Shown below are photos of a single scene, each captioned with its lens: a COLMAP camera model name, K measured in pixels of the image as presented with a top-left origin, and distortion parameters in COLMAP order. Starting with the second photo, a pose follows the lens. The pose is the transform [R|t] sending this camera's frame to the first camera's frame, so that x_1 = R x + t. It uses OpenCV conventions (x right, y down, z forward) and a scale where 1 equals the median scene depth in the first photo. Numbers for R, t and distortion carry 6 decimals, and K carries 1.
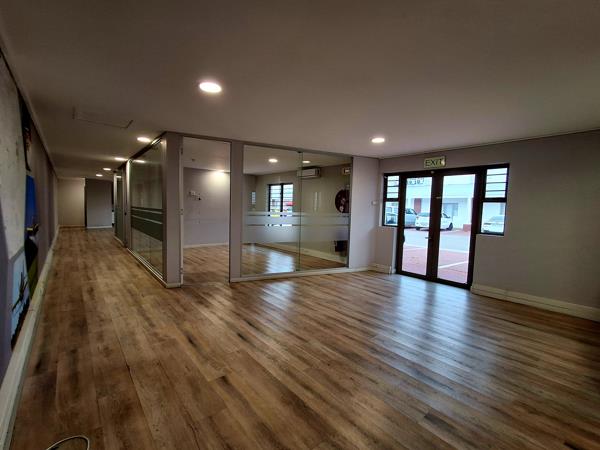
lens RADIAL K [[272.8, 0, 294.8], [0, 272.8, 225.9], [0, 0, 1]] dist [0.001527, 0.000776]
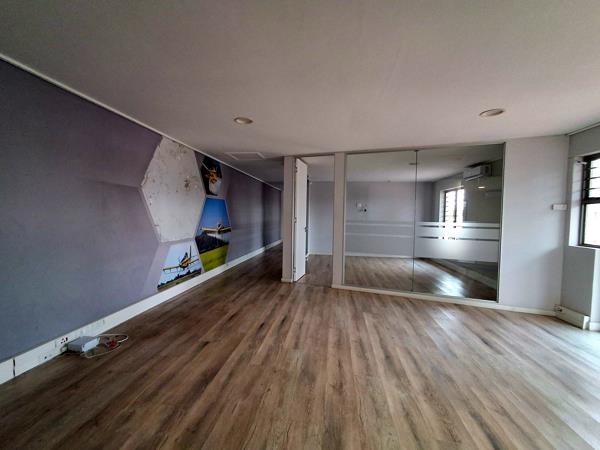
lens RADIAL K [[272.8, 0, 294.8], [0, 272.8, 225.9], [0, 0, 1]] dist [0.001527, 0.000776]
pose [[0.669698, 0.012797, -0.742523, 0.569593], [-0.049843, 0.998372, -0.027748, 0.008701], [0.740959, 0.055593, 0.669246, 0.237642]]
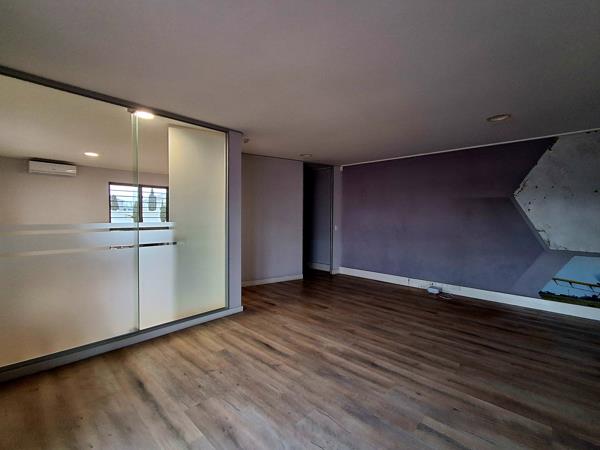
lens RADIAL K [[272.8, 0, 294.8], [0, 272.8, 225.9], [0, 0, 1]] dist [0.001527, 0.000776]
pose [[-0.993321, -0.032569, -0.110689, 0.490742], [-0.044319, 0.993440, 0.105412, -0.084014], [0.106530, 0.109614, -0.988249, 1.496720]]
